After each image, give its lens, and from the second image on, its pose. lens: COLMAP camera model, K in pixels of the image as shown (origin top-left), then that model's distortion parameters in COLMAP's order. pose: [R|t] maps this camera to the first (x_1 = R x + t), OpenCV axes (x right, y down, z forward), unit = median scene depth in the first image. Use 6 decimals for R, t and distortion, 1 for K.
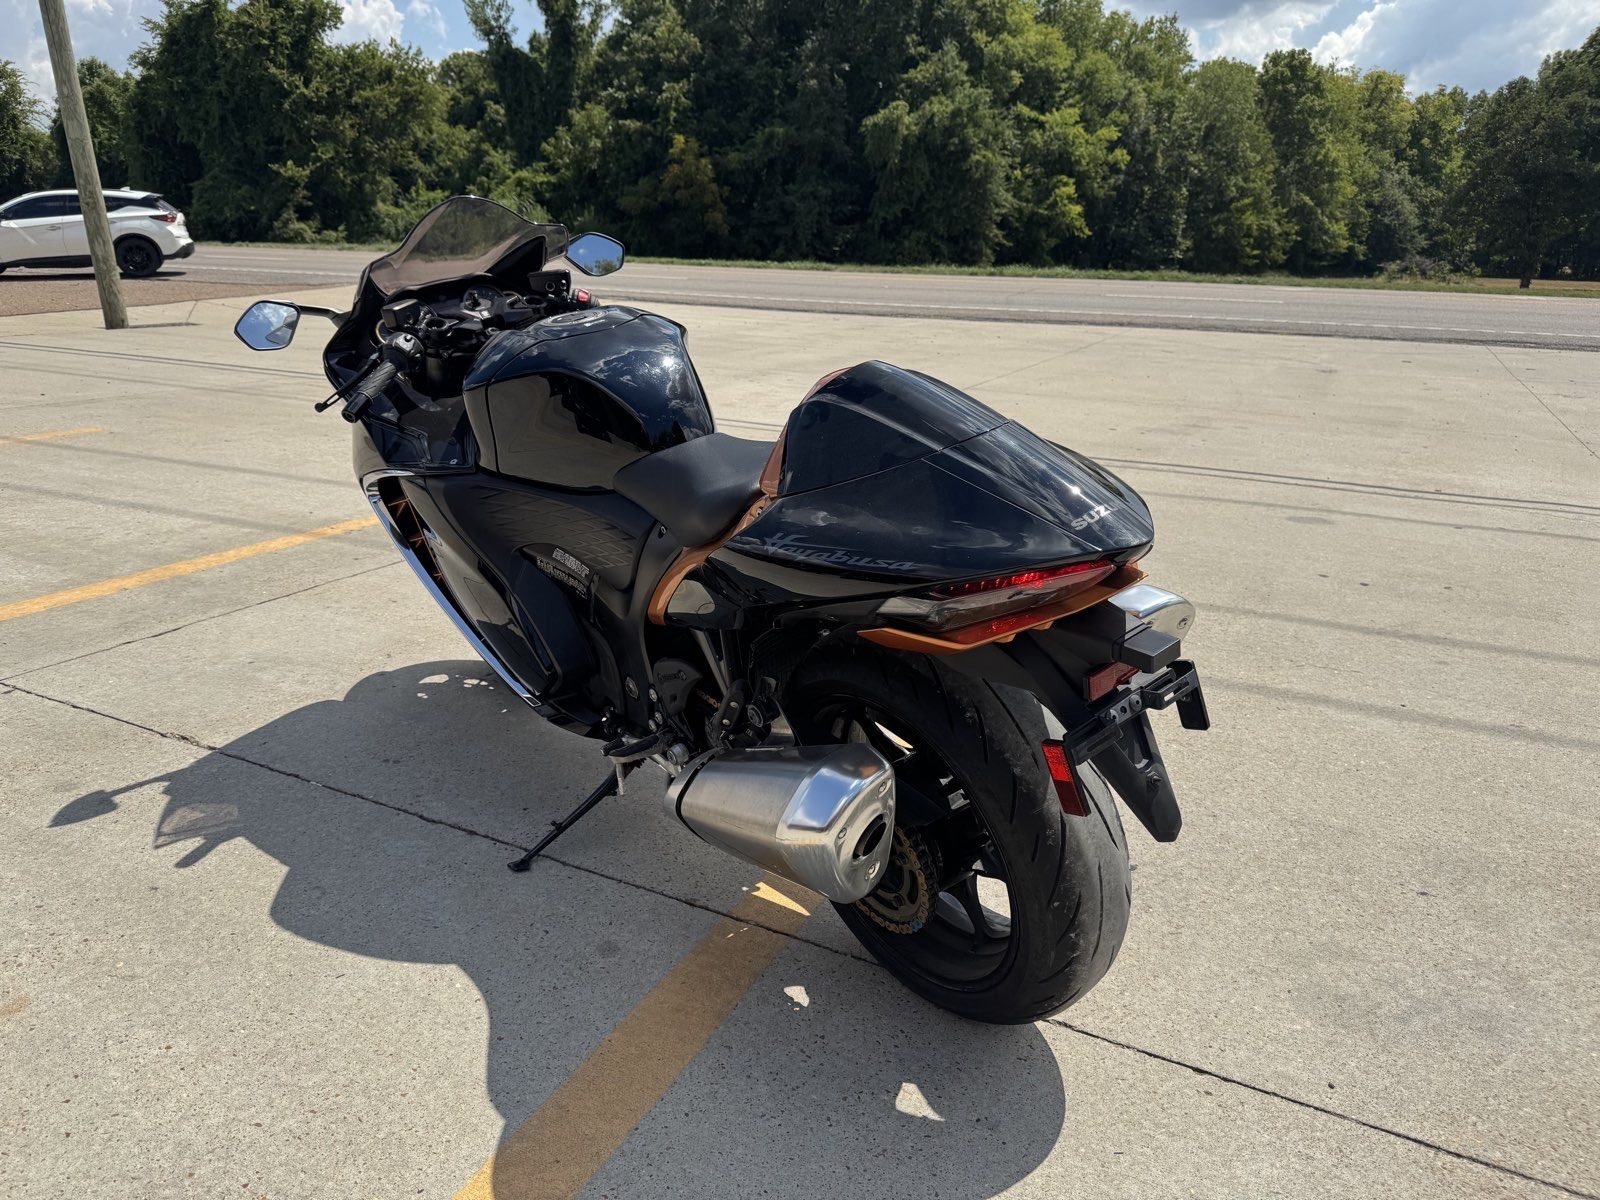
lens RADIAL K [[1120.6, 0, 797.6], [0, 1120.6, 624.6], [0, 0, 1]] dist [0.065601, -0.107968]
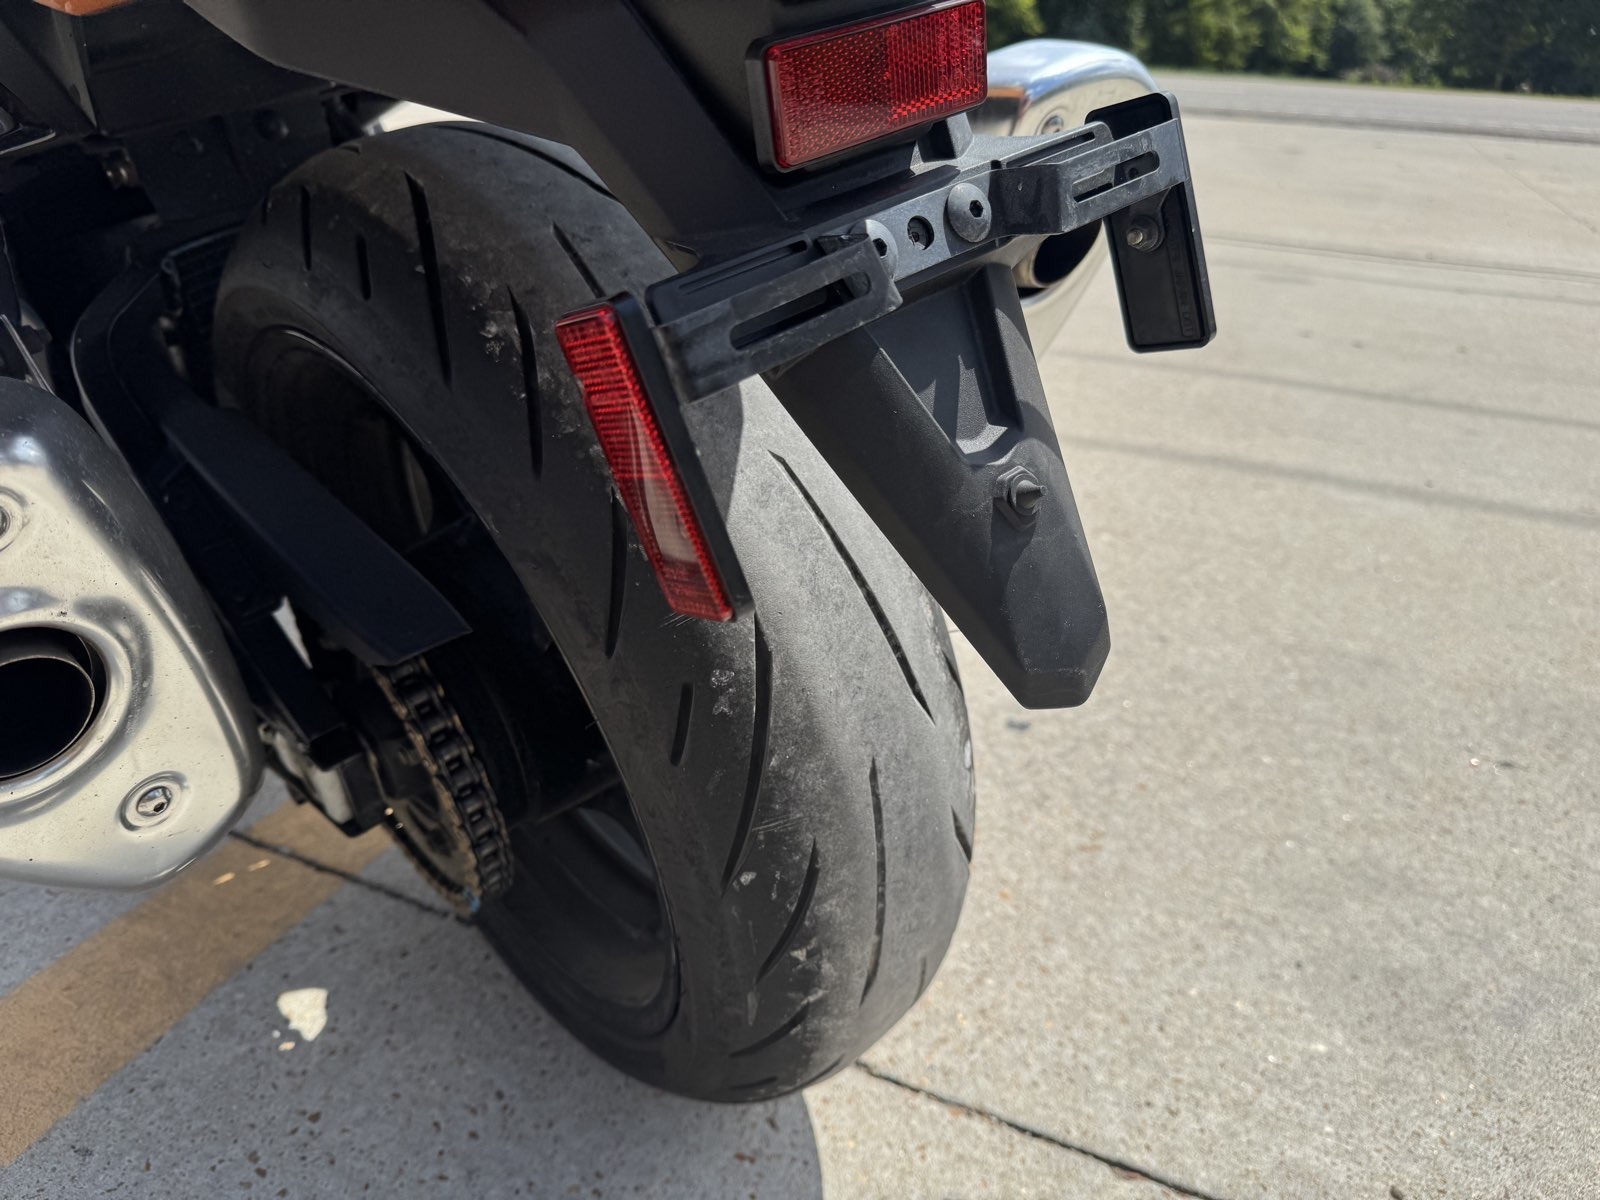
lens RADIAL K [[1120.6, 0, 797.6], [0, 1120.6, 624.6], [0, 0, 1]] dist [0.065601, -0.107968]
pose [[0.998619, -0.005605, 0.052229, 0.164250], [-0.002048, 0.989382, 0.145323, 0.086546], [-0.052489, -0.145229, 0.988005, 0.481737]]
